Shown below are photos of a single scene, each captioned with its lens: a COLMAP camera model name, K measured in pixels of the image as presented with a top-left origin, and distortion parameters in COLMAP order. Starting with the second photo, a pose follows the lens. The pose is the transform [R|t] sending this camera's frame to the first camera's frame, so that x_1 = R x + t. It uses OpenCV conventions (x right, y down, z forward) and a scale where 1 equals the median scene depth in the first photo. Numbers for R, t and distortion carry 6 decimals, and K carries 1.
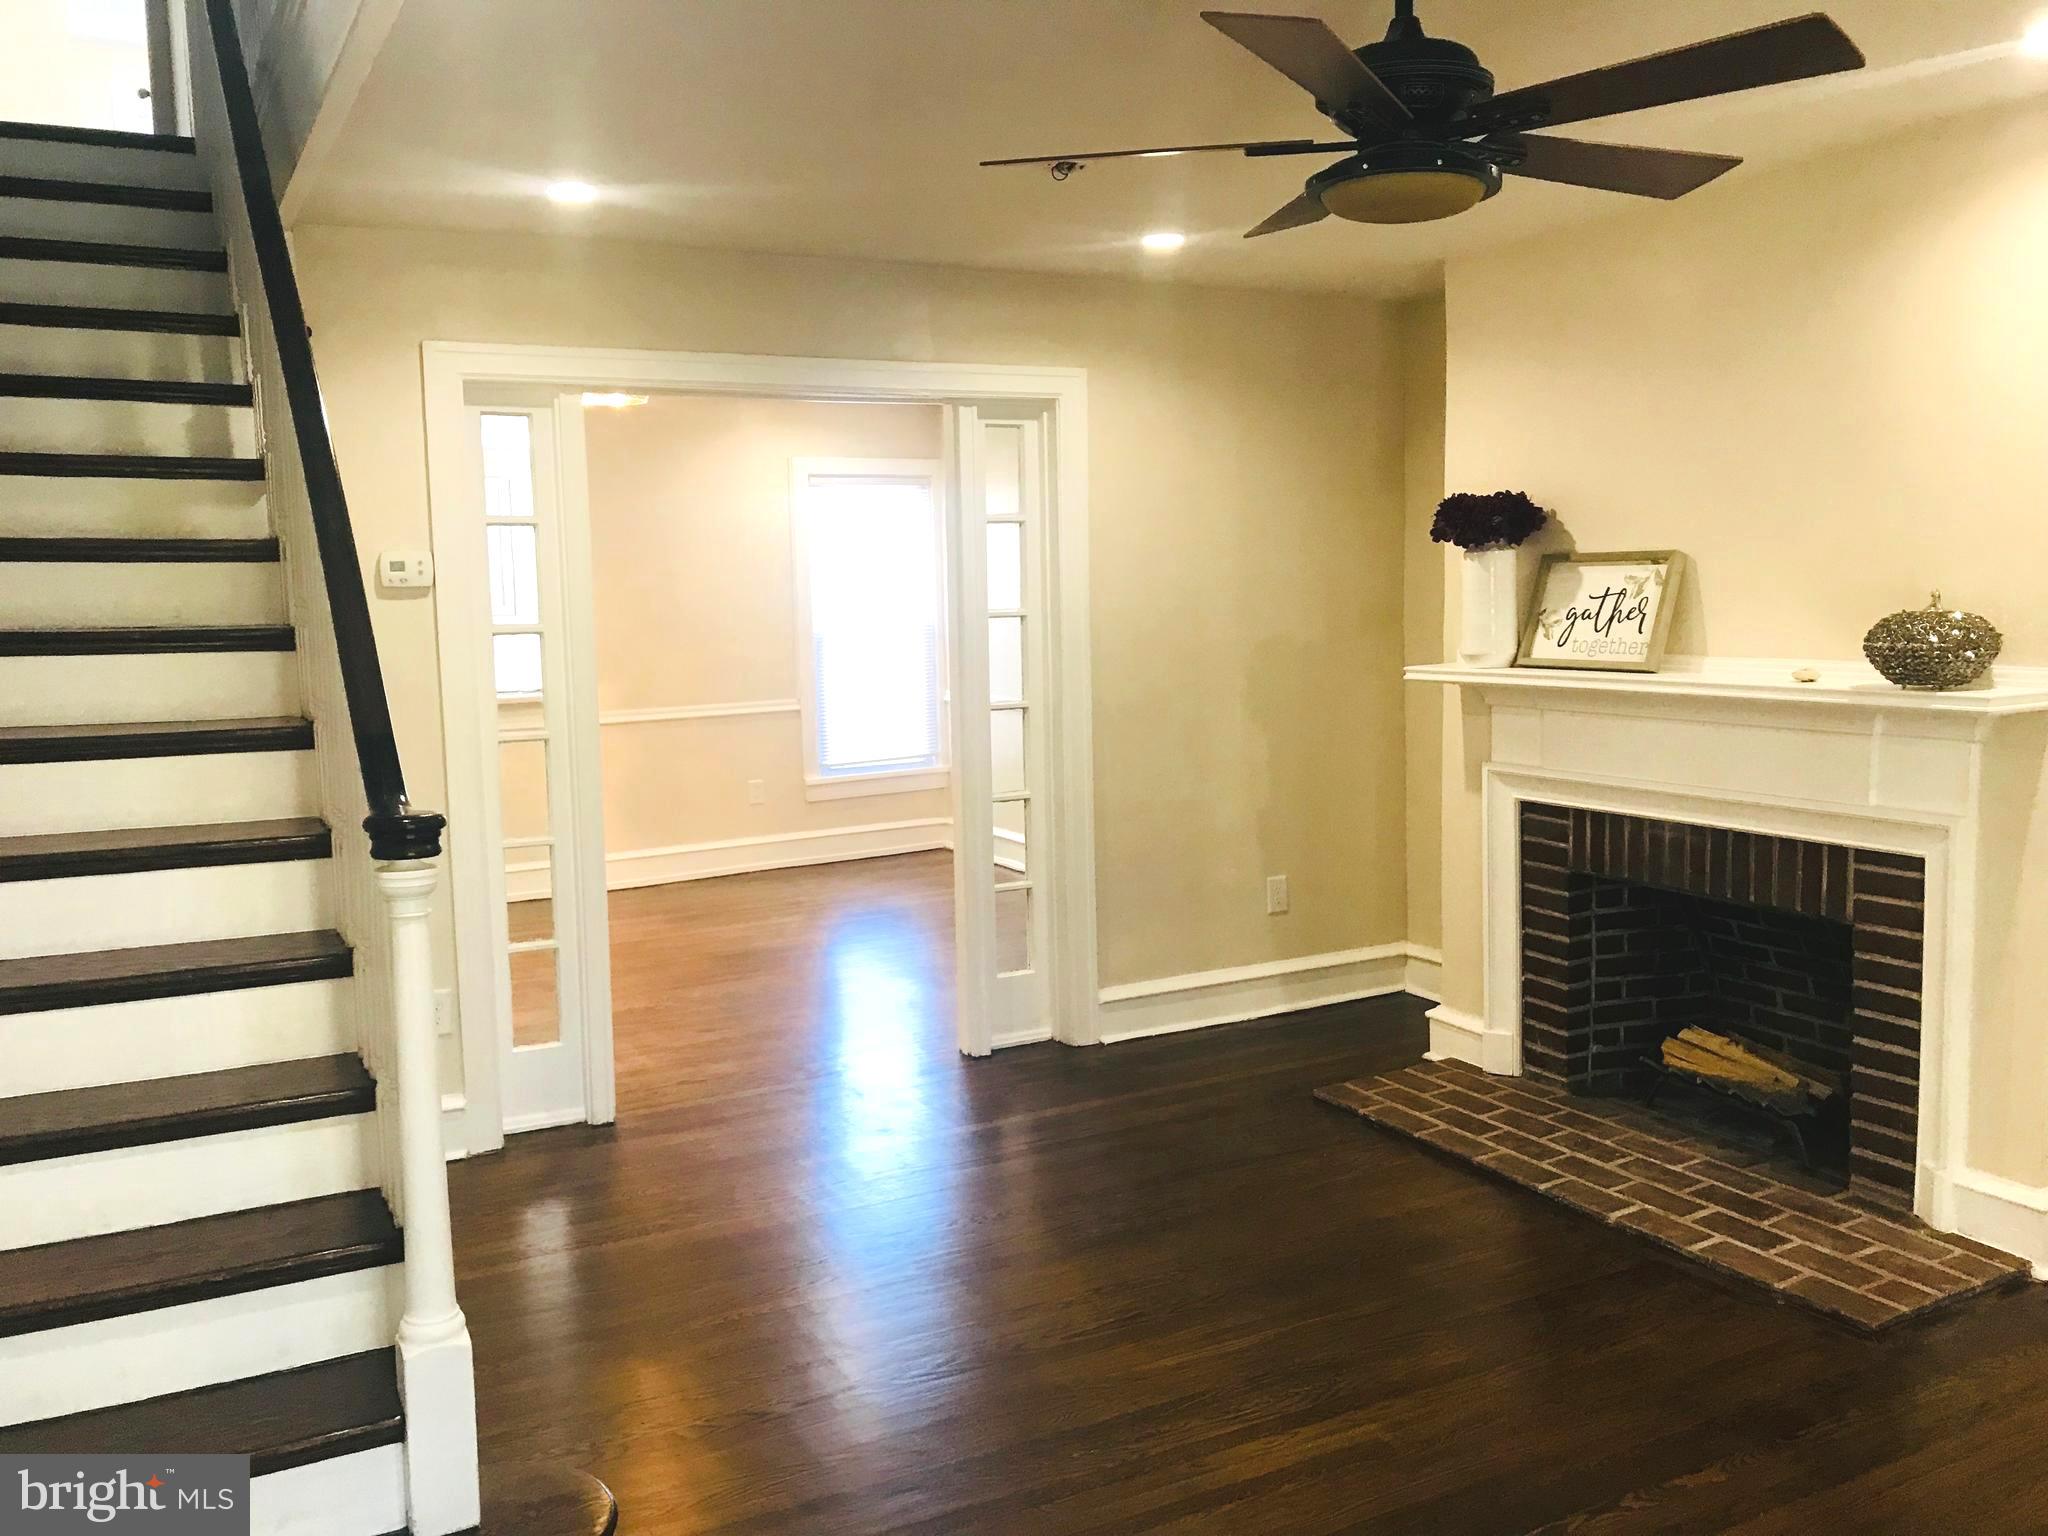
lens RADIAL K [[1678.3, 0, 992.3], [0, 1678.3, 747.0], [0, 0, 1]] dist [0.094715, -0.218175]
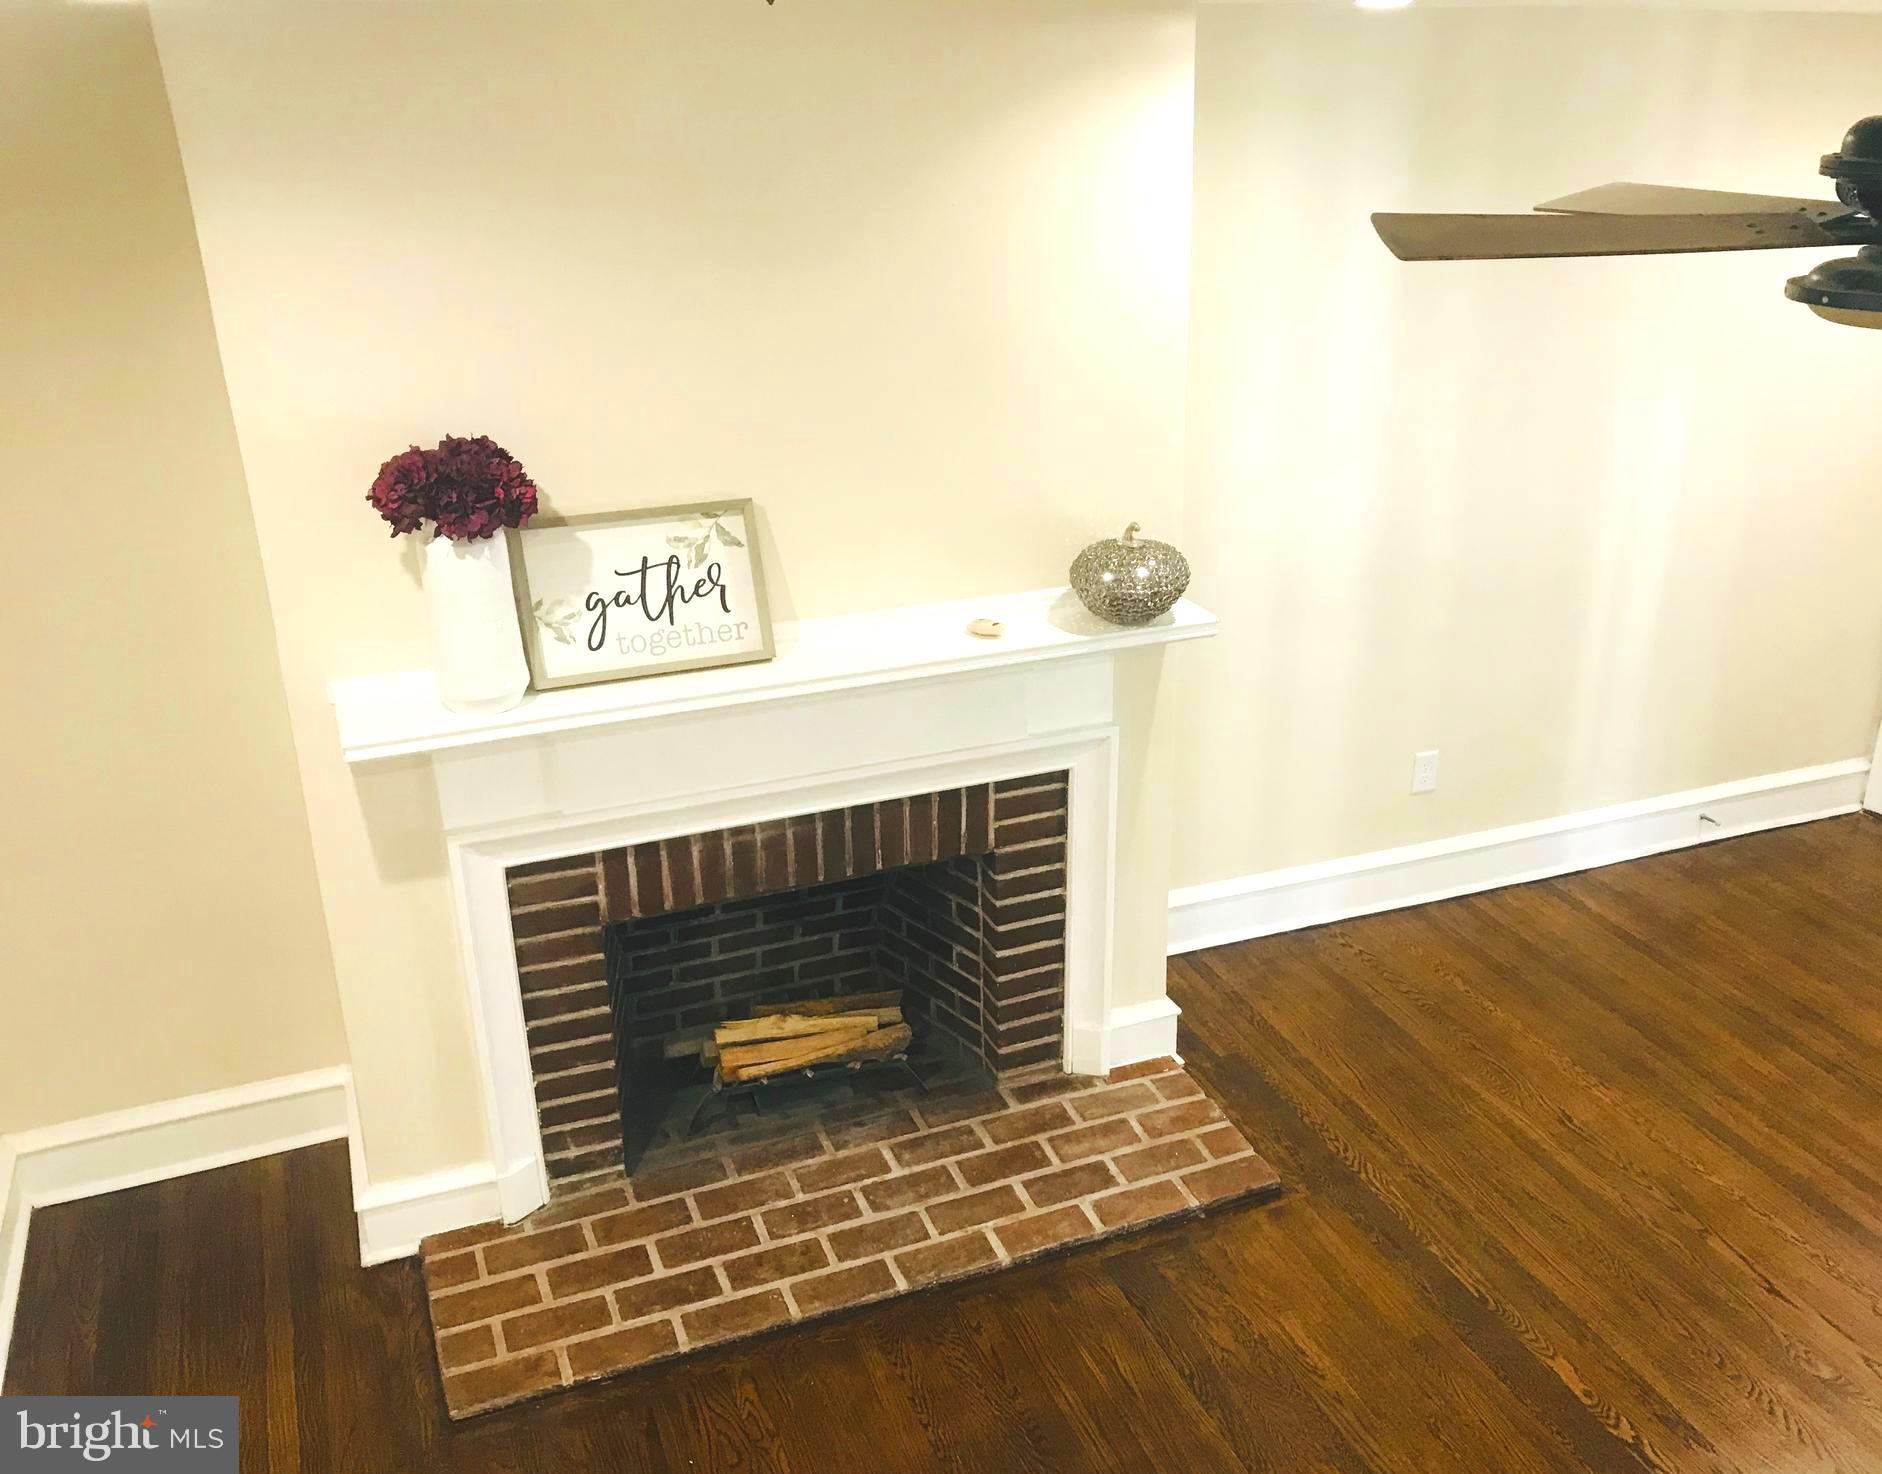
lens RADIAL K [[1731.4, 0, 1068.1], [0, 1731.4, 741.1], [0, 0, 1]] dist [0.009689, 0.012137]
pose [[0.044796, -0.366229, 0.929446, -0.350486], [0.087843, 0.928220, 0.361512, -0.277690], [-0.995127, 0.065451, 0.073751, 0.784937]]
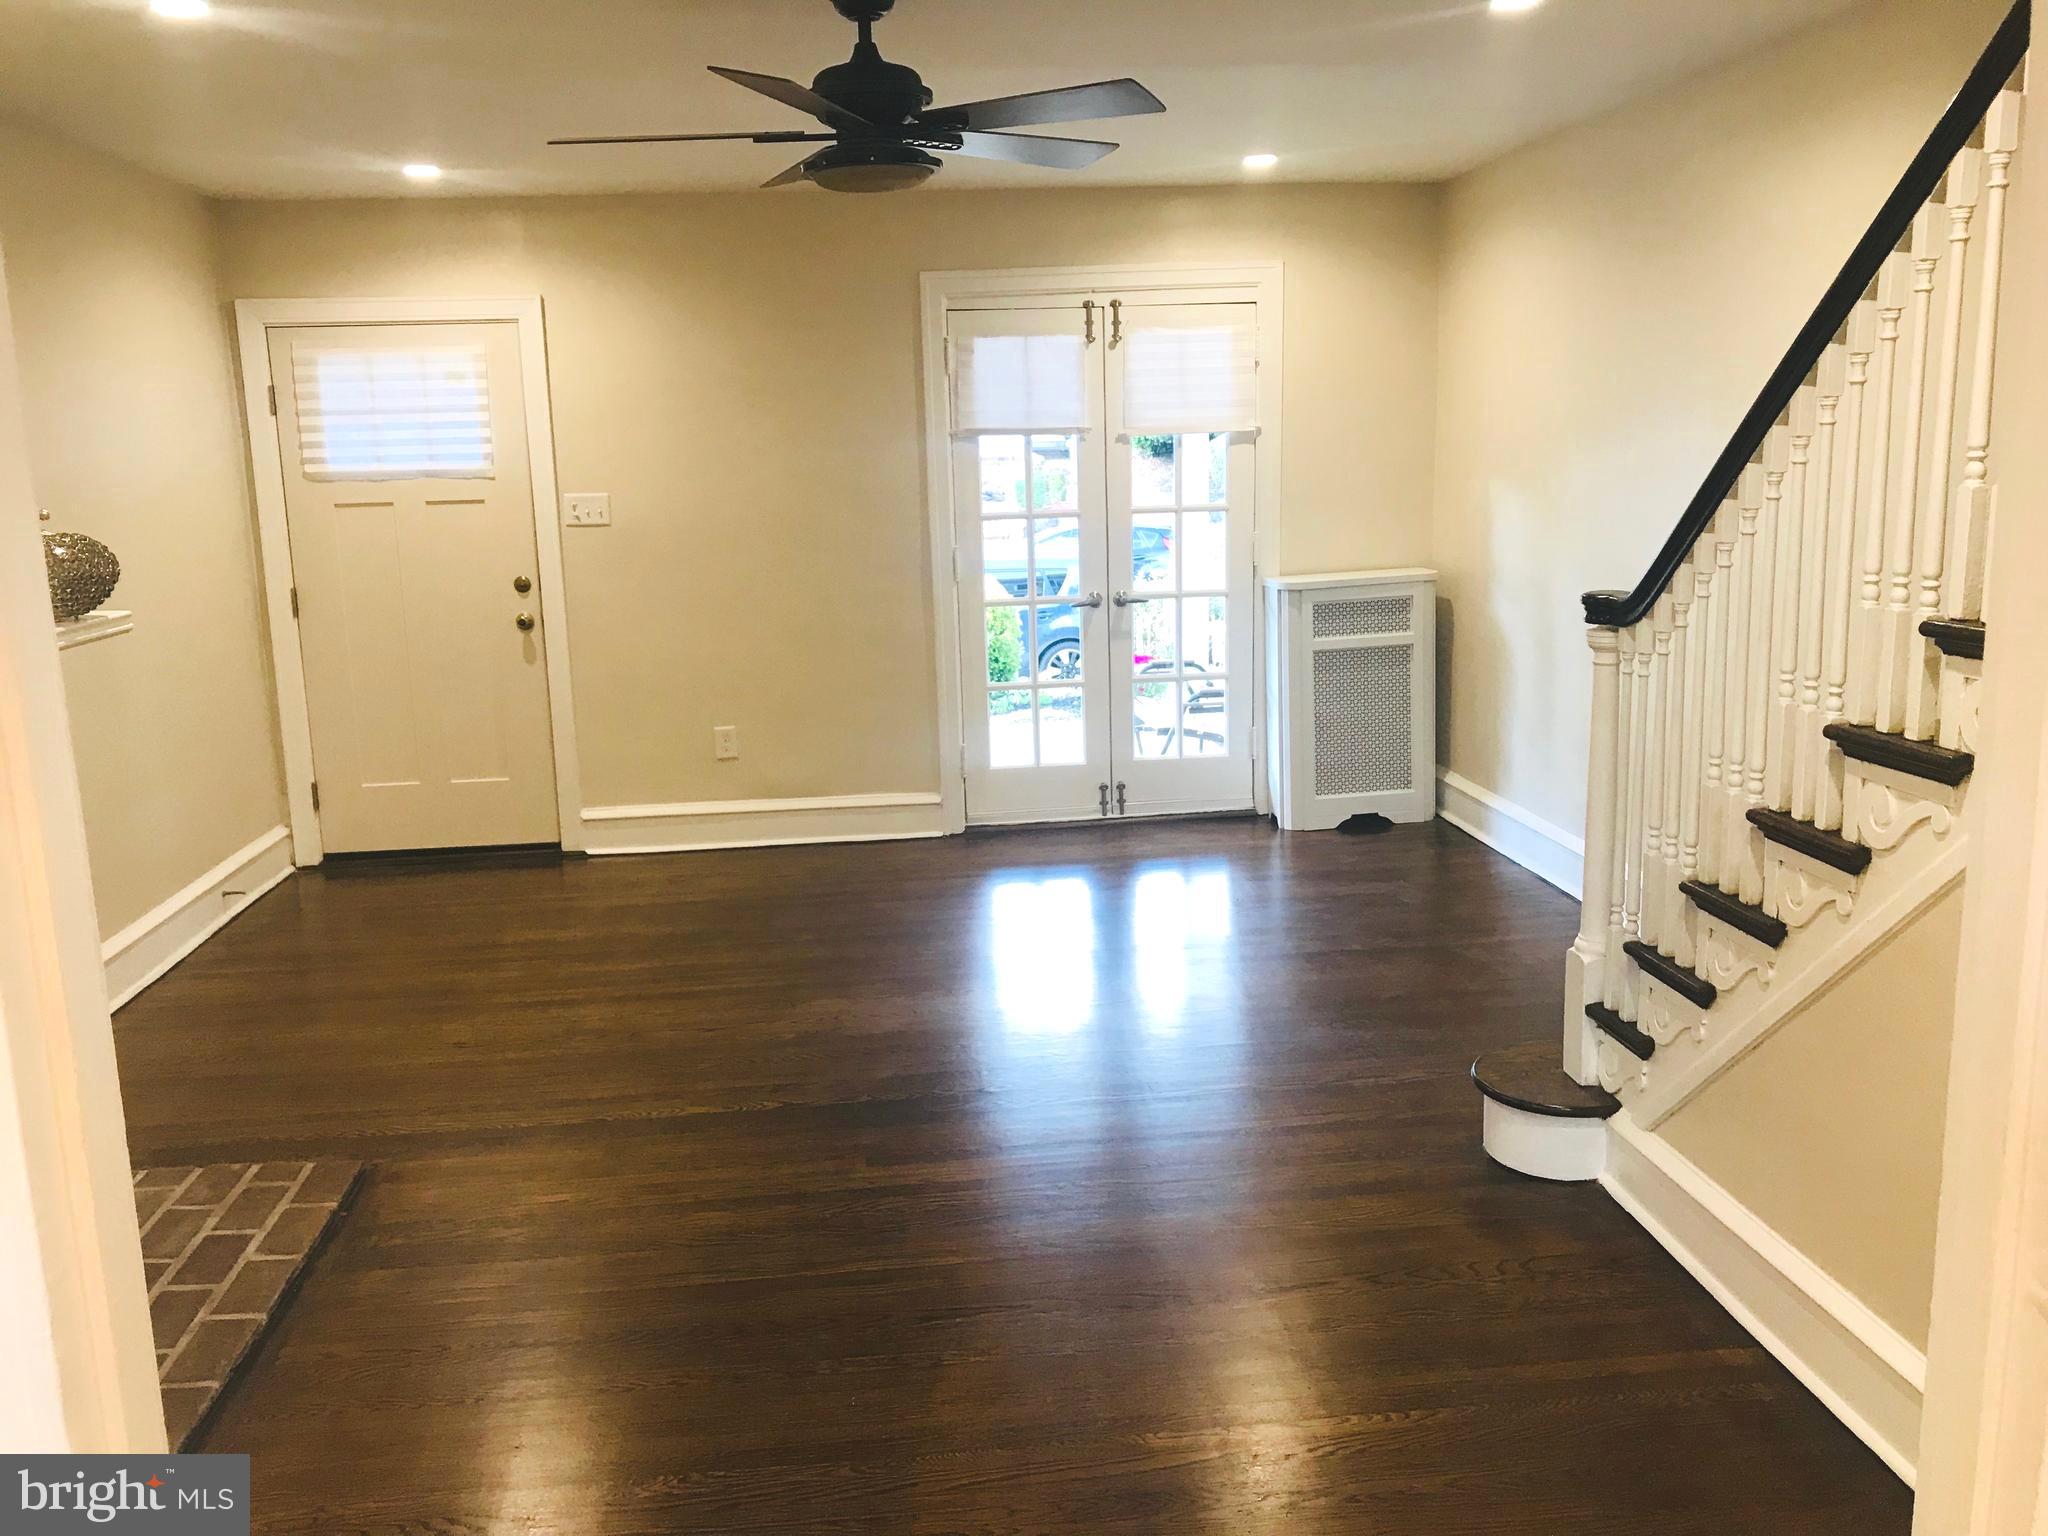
lens RADIAL K [[1678.3, 0, 992.3], [0, 1678.3, 747.0], [0, 0, 1]] dist [0.094715, -0.218175]
pose [[-0.931595, -0.025055, 0.362634, -0.203158], [0.076926, 0.961437, 0.264047, -0.140852], [-0.355265, 0.273881, -0.893743, 1.346822]]
